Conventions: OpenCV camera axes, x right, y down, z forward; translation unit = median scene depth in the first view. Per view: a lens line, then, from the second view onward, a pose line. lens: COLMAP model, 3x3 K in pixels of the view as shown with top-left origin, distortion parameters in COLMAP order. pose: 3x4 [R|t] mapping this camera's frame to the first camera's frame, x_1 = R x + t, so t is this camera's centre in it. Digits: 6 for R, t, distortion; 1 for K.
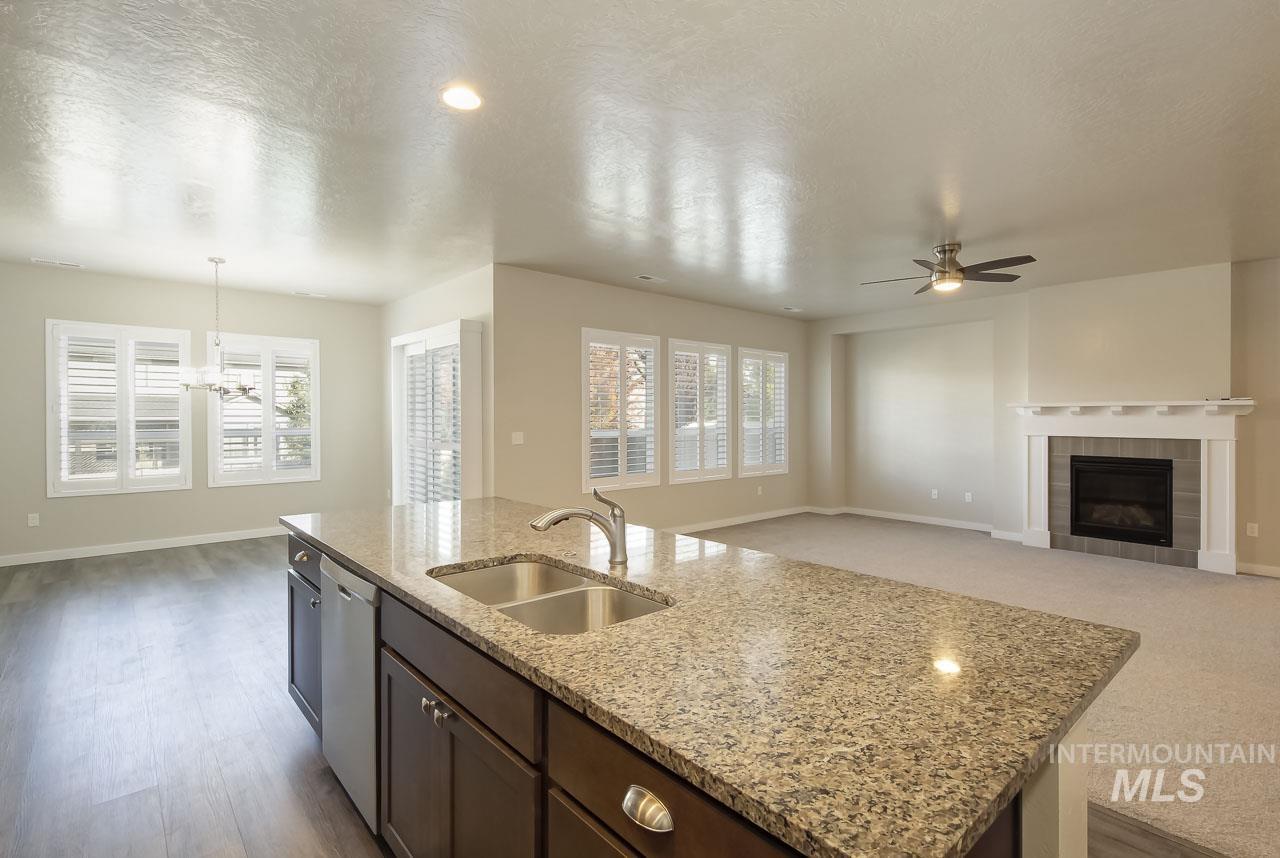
lens RADIAL K [[607.8, 0, 636.7], [0, 607.8, 415.5], [0, 0, 1]] dist [0.015234, -0.000675]
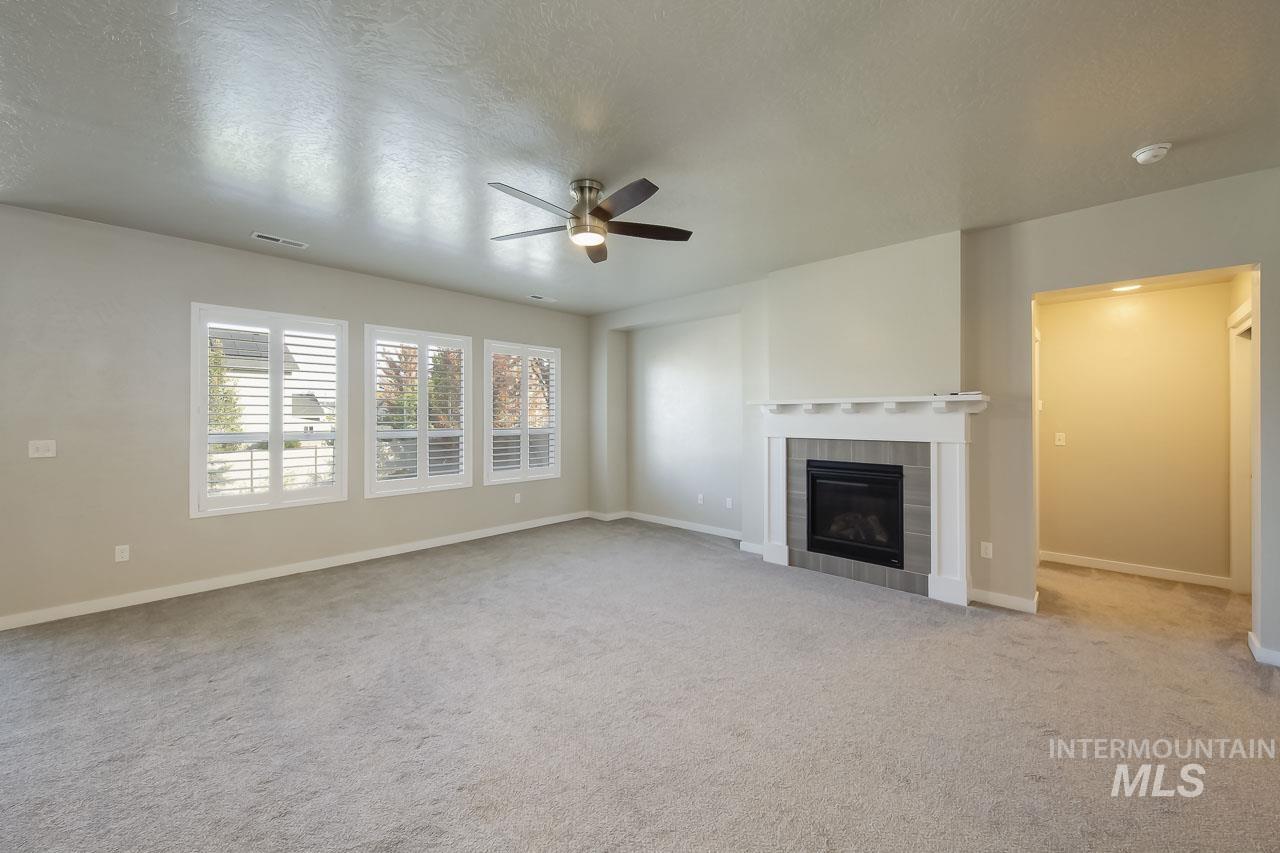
lens RADIAL K [[486.8, 0, 639.6], [0, 486.8, 411.8], [0, 0, 1]] dist [0.016760, 0.000007]
pose [[0.995685, -0.005003, 0.092667, 0.422973], [0.005576, 0.999967, -0.005922, -0.000608], [-0.092634, 0.006414, 0.995680, 0.341251]]
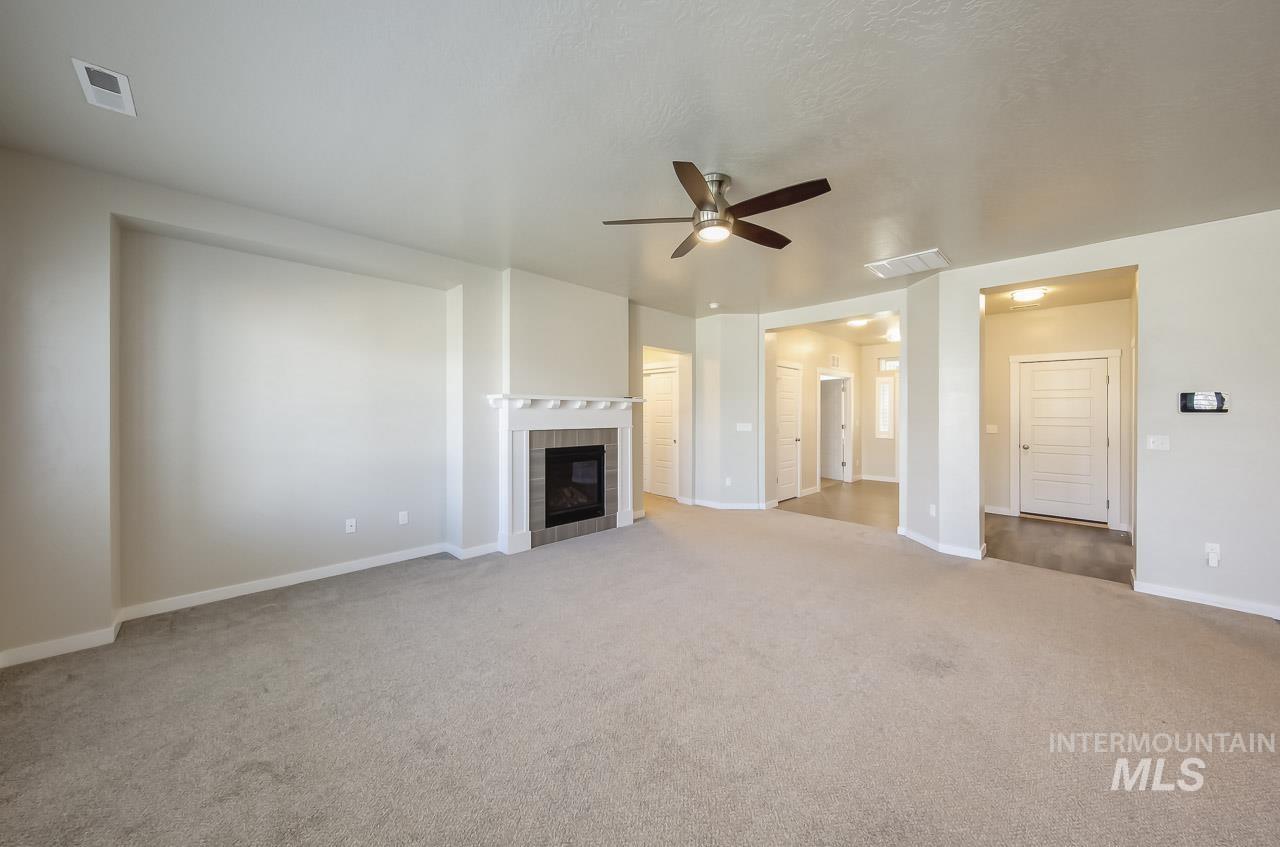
lens RADIAL K [[433.5, 0, 645.9], [0, 433.5, 409.4], [0, 0, 1]] dist [-0.001366, -0.000105]
pose [[-0.068853, -0.000657, 0.997627, -0.005123], [-0.008785, 0.999961, 0.000053, -0.000264], [-0.997588, -0.008761, -0.068856, 0.921556]]
